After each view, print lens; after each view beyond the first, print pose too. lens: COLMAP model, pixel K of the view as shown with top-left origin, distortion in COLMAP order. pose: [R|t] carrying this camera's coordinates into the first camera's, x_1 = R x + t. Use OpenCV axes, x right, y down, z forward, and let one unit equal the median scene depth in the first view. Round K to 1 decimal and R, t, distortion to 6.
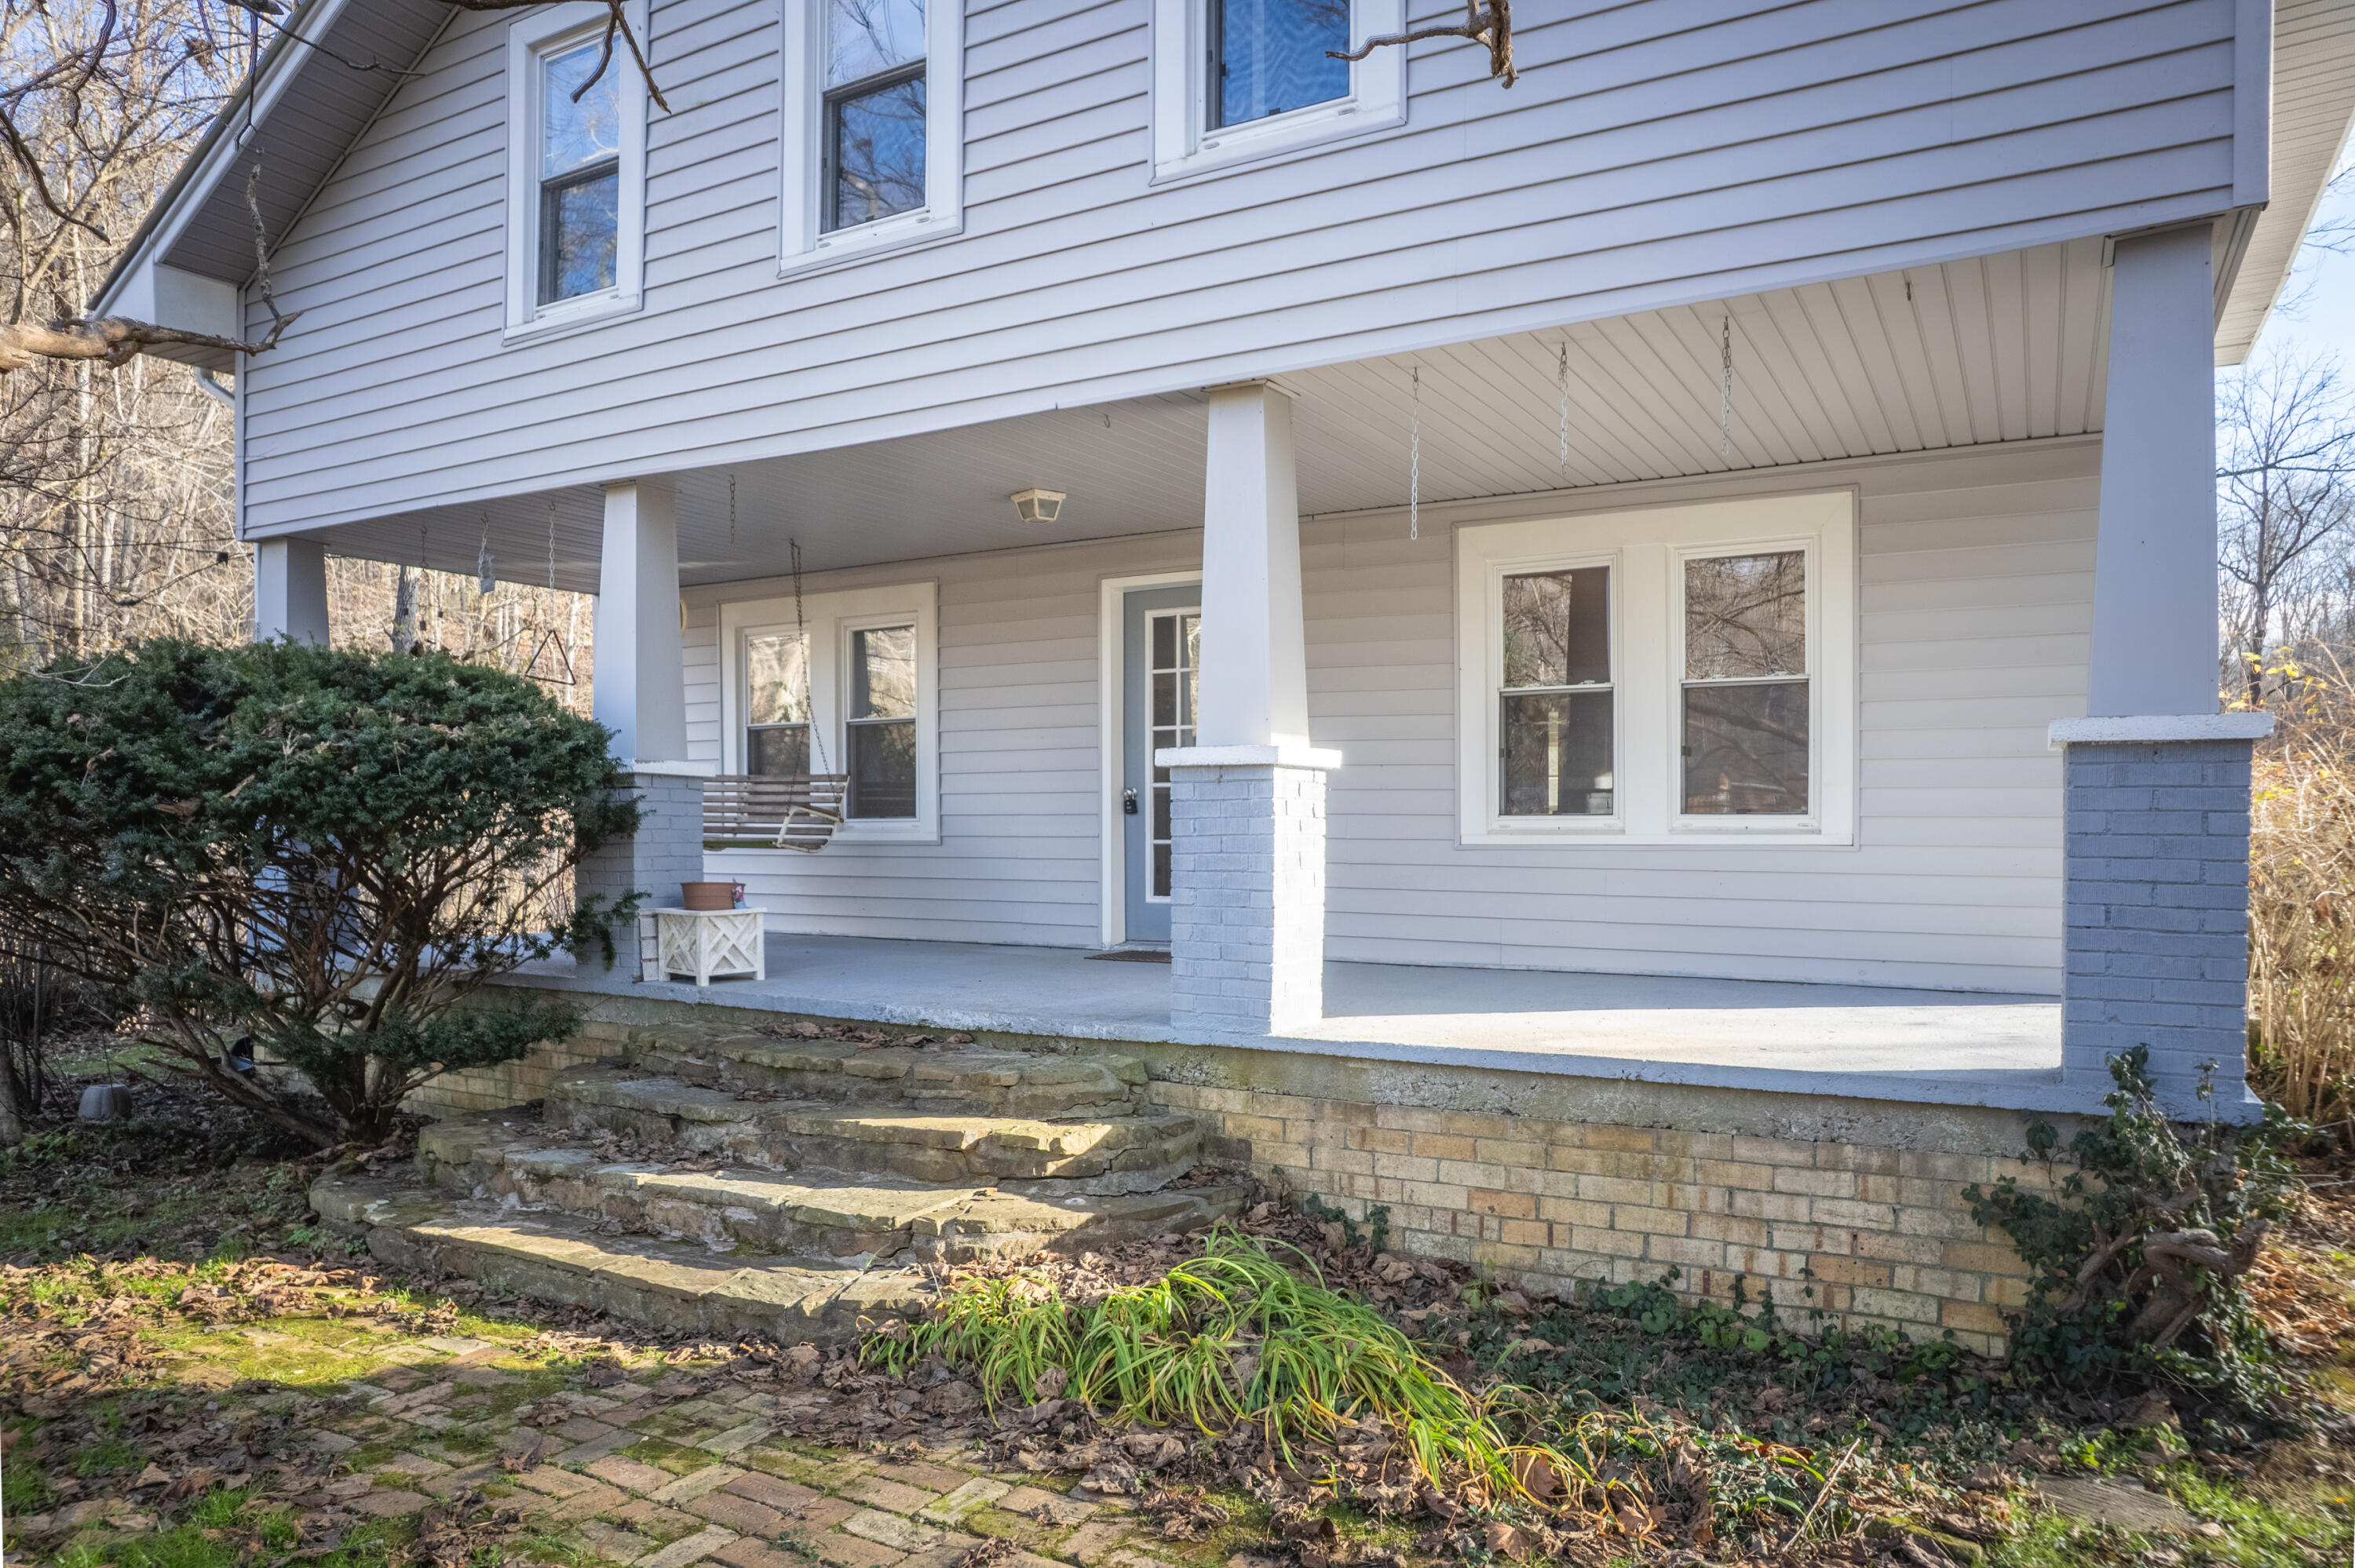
lens RADIAL K [[1529.0, 0, 1192.8], [0, 1529.0, 868.1], [0, 0, 1]] dist [-0.054048, 0.038058]
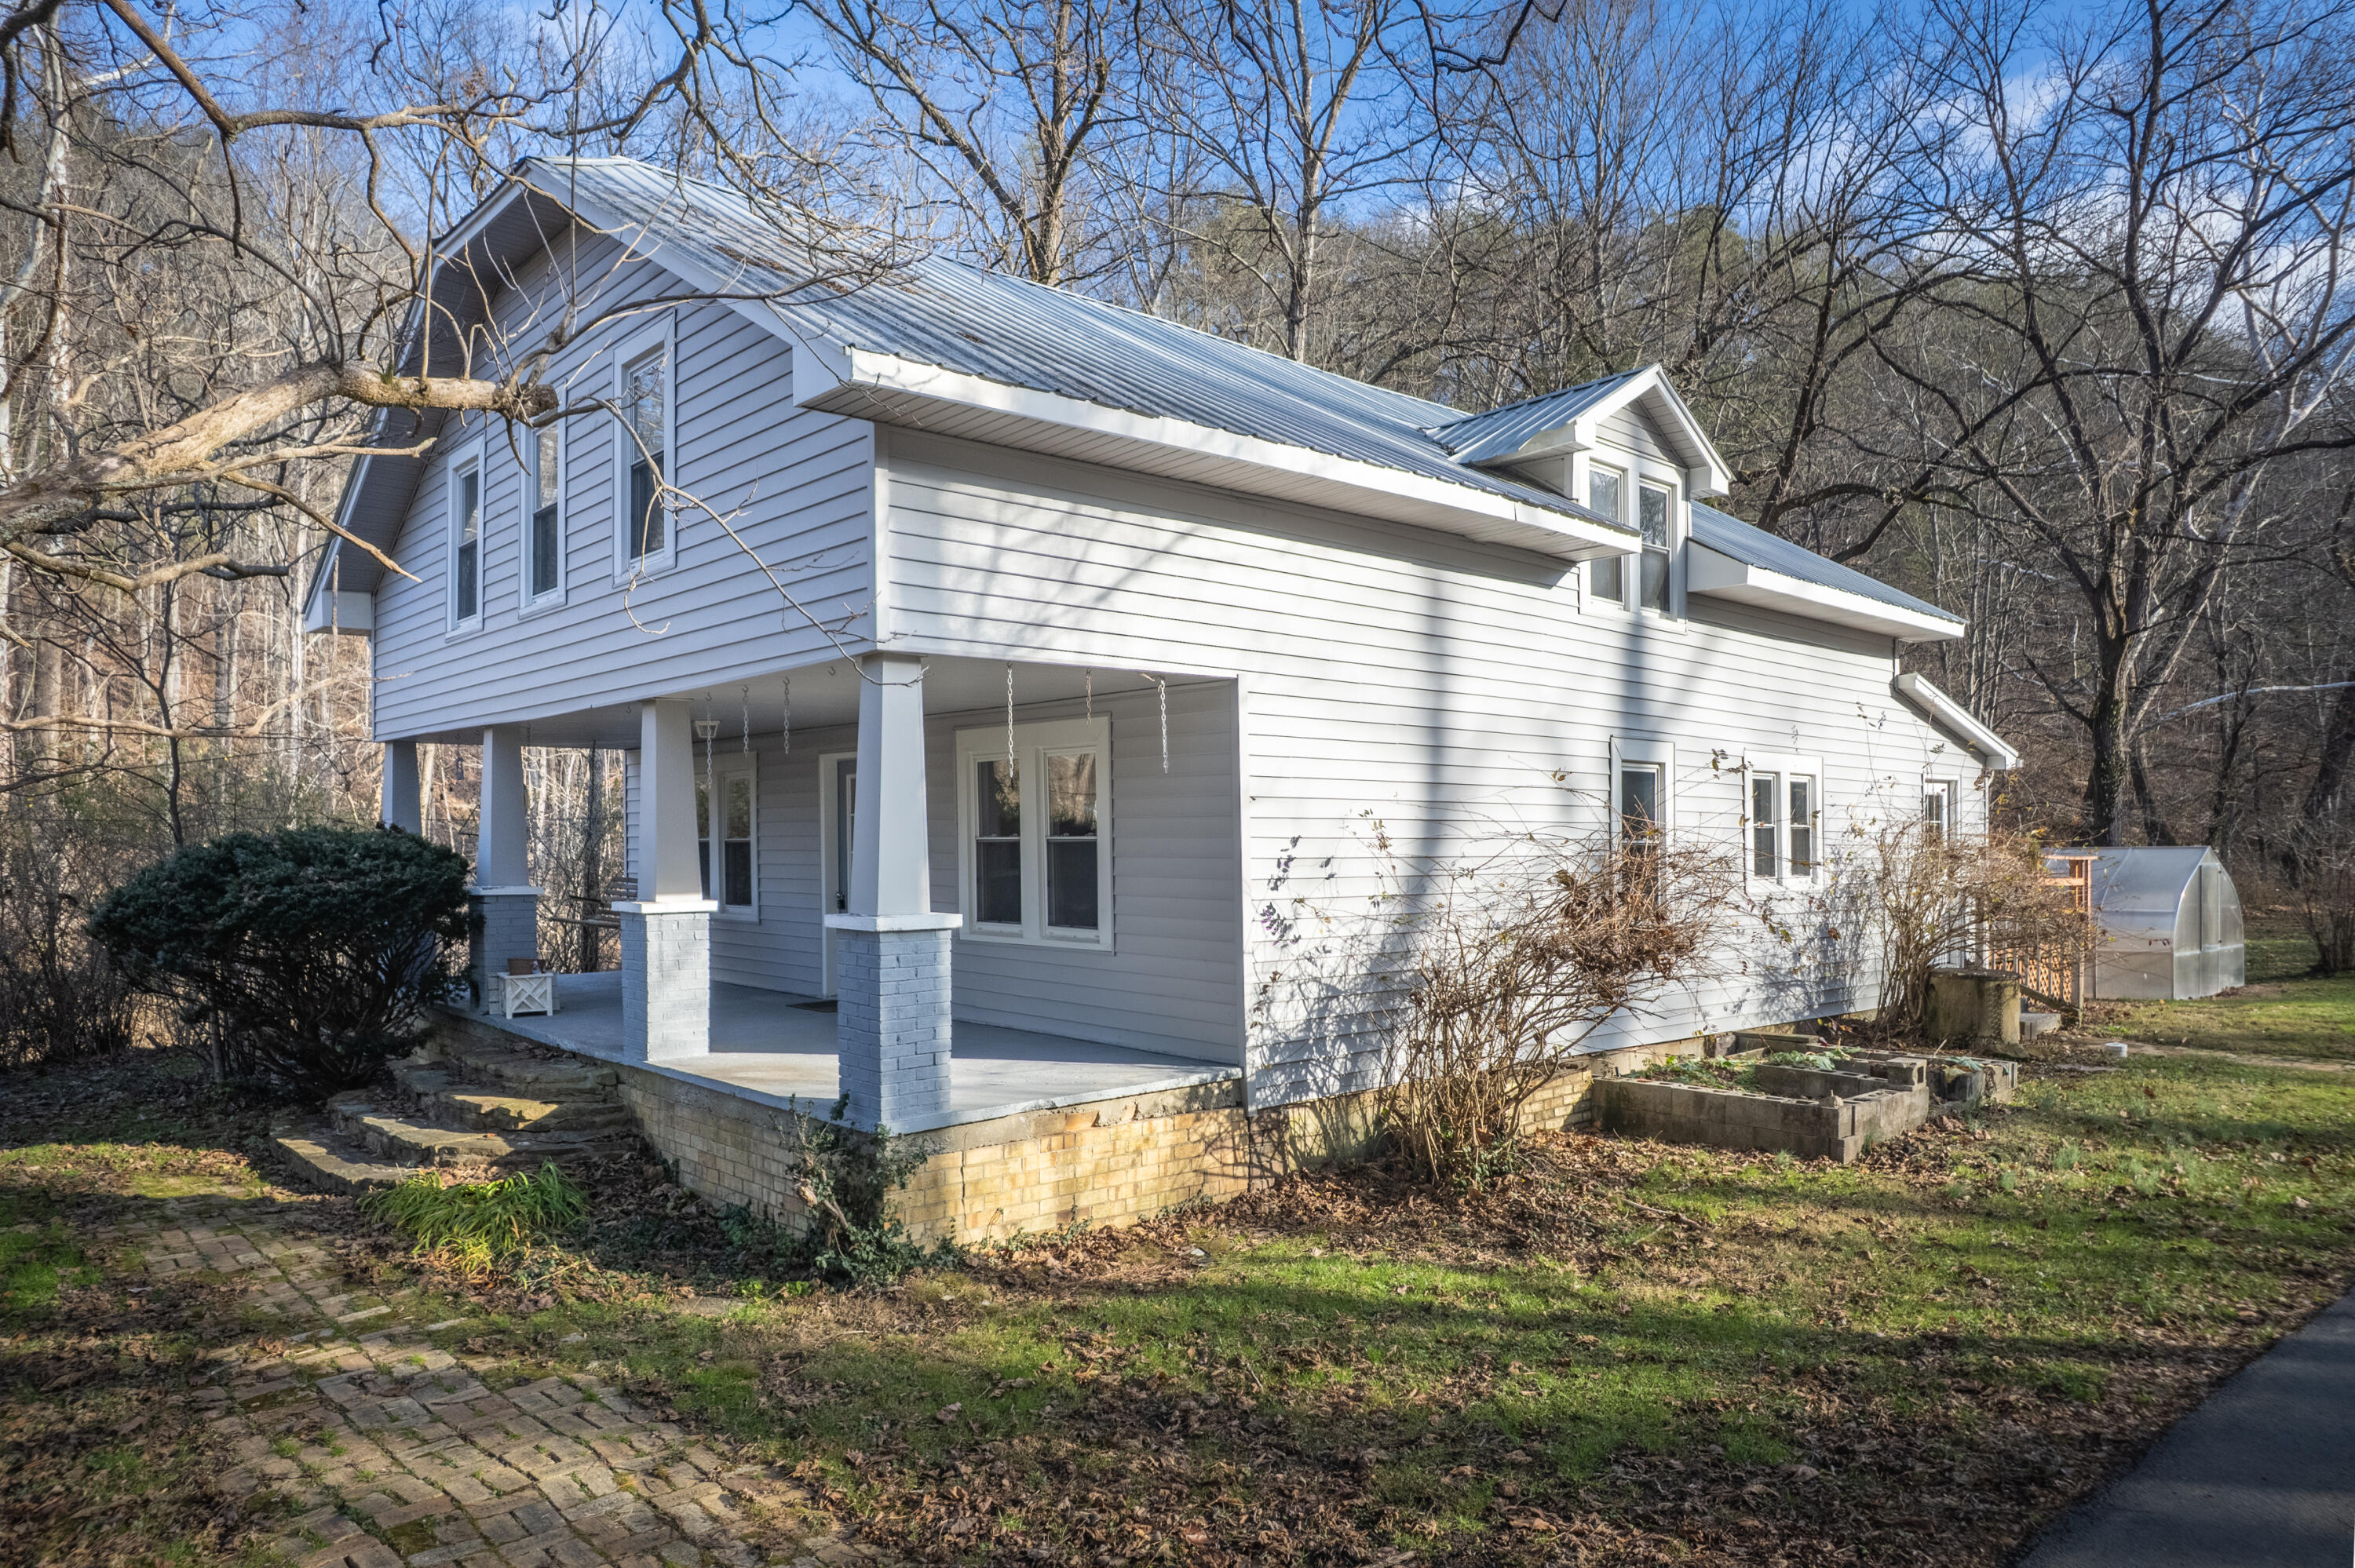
lens RADIAL K [[1529.0, 0, 1192.8], [0, 1529.0, 868.1], [0, 0, 1]] dist [-0.054048, 0.038058]
pose [[0.948468, 0.001201, -0.316870, 1.042180], [-0.001866, 0.999997, -0.001797, -0.100088], [0.316867, 0.002295, 0.948467, -0.429819]]
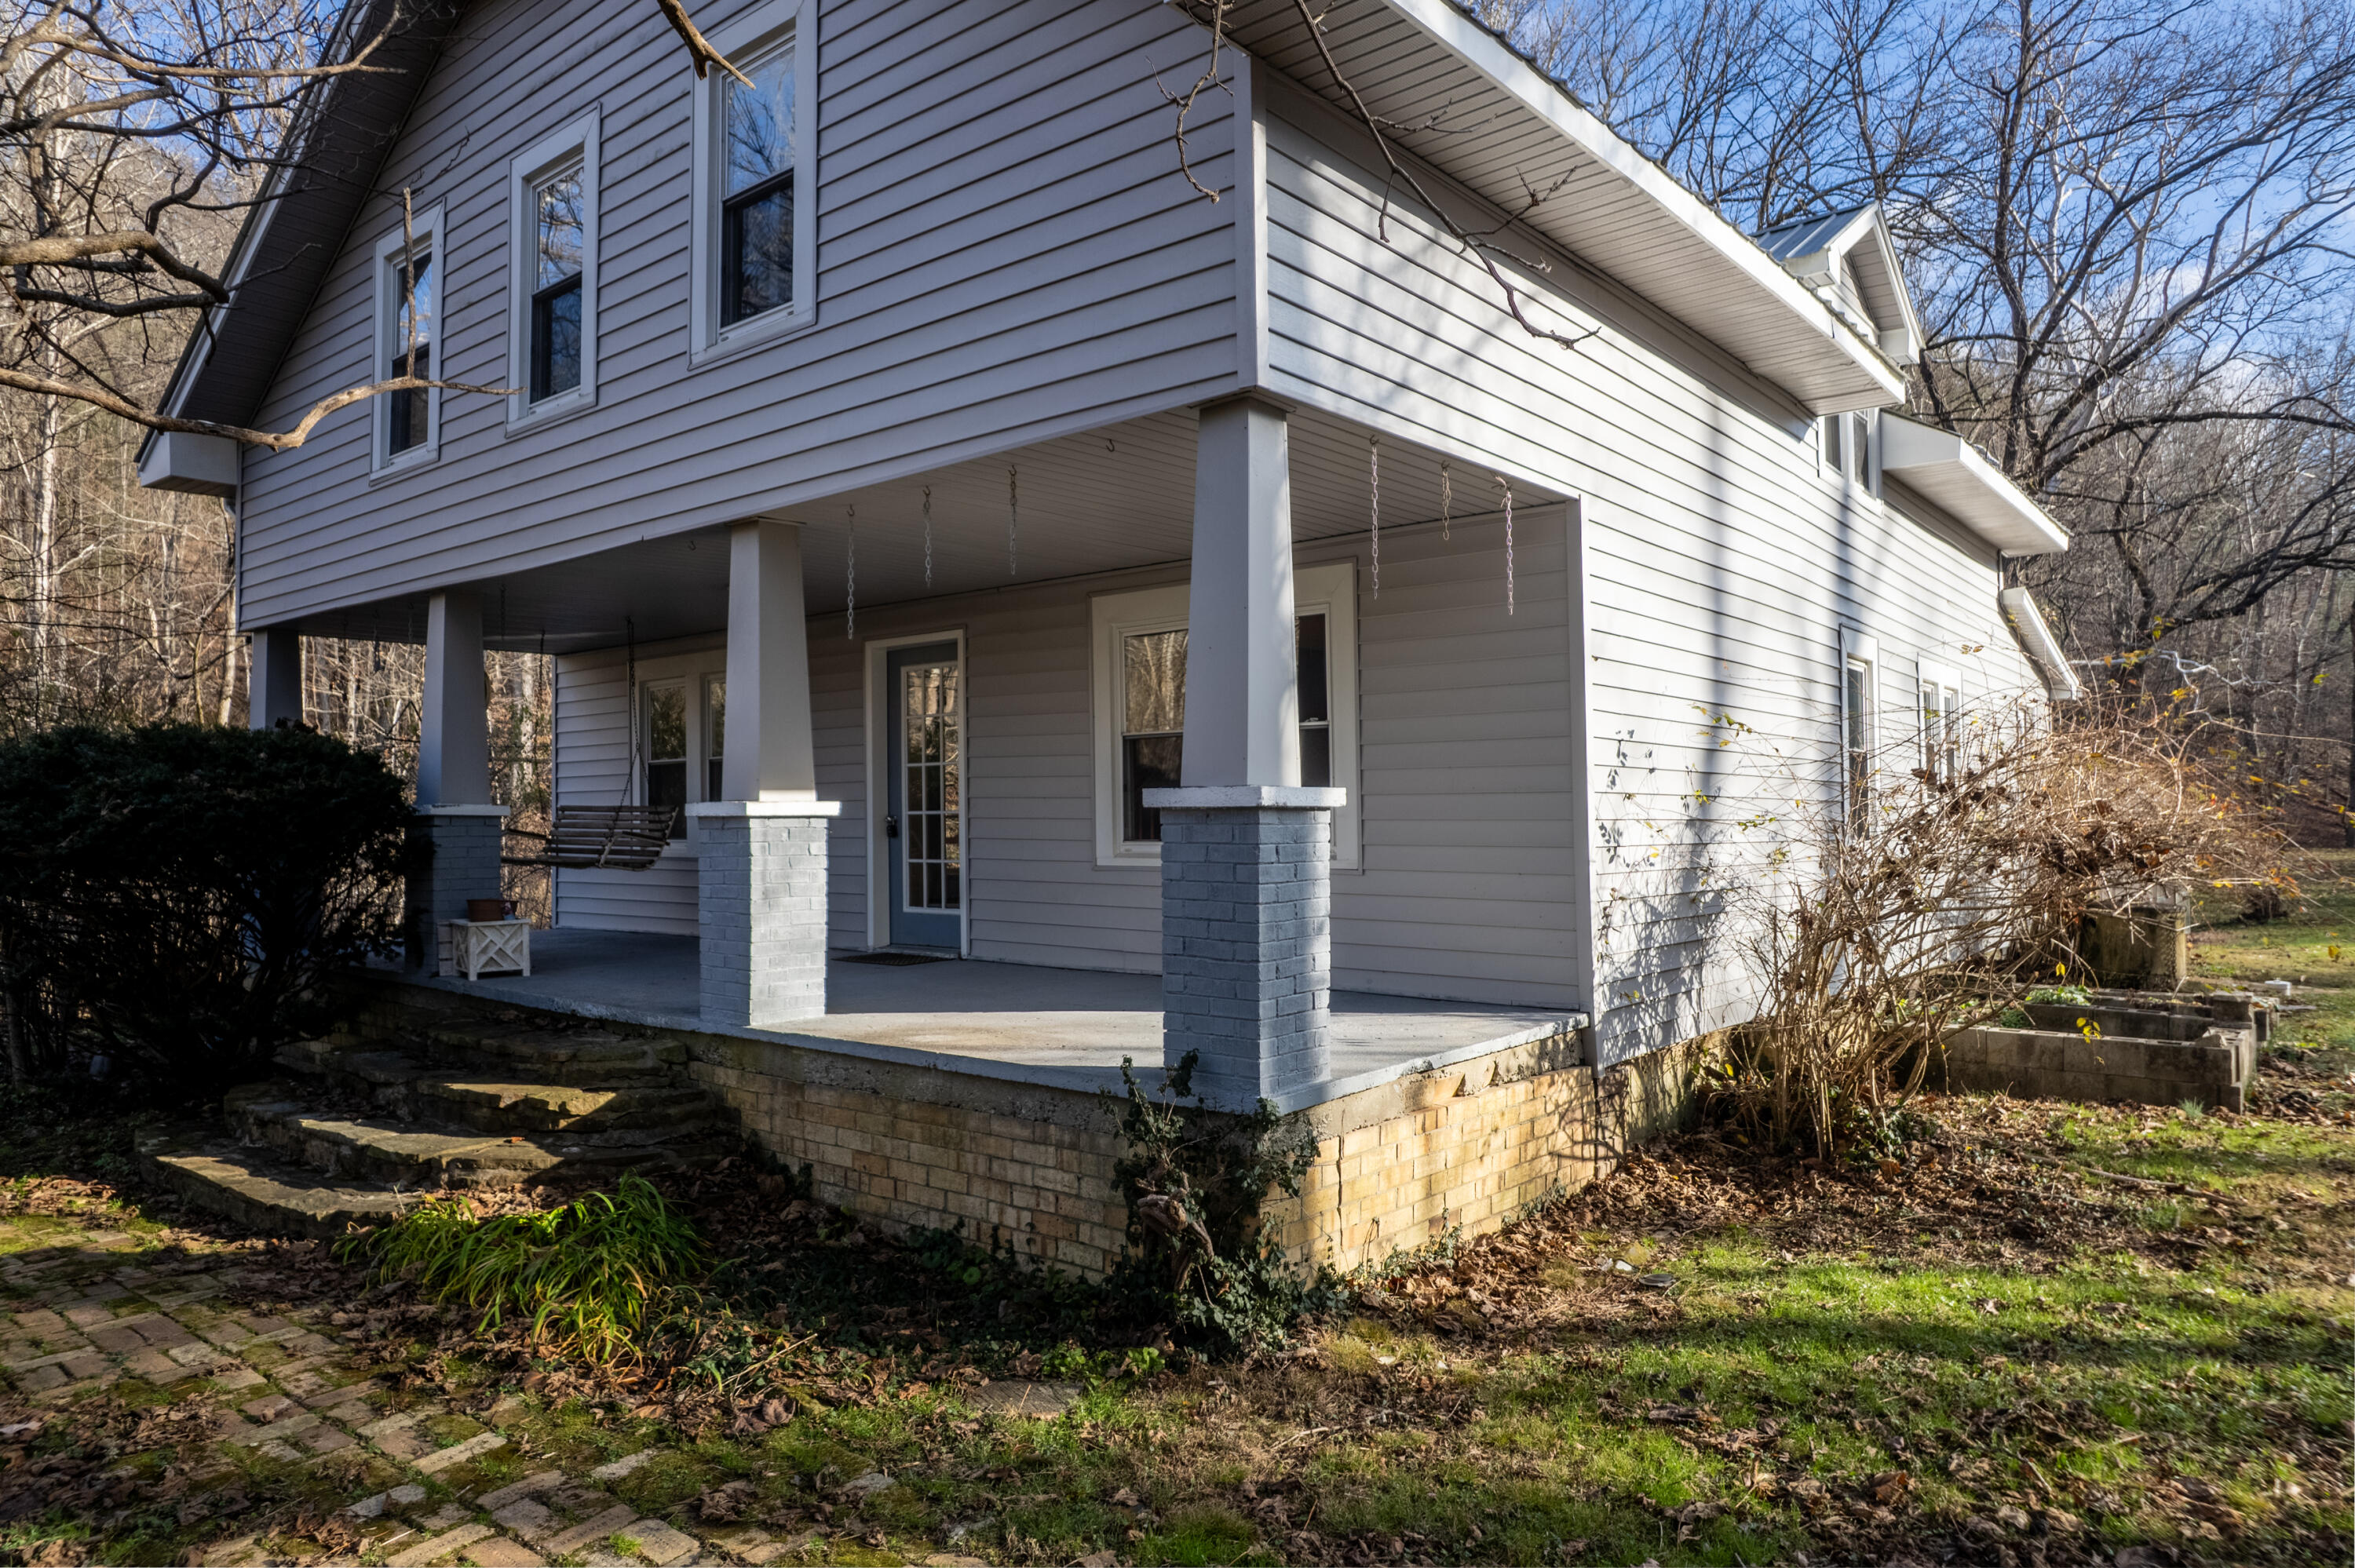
lens RADIAL K [[1511.9, 0, 1188.2], [0, 1511.9, 802.2], [0, 0, 1]] dist [-0.074540, 0.070059]
pose [[0.984028, -0.011864, -0.177618, 0.537645], [0.005721, 0.999369, -0.035054, -0.027867], [0.177922, 0.033478, 0.983475, -0.152112]]
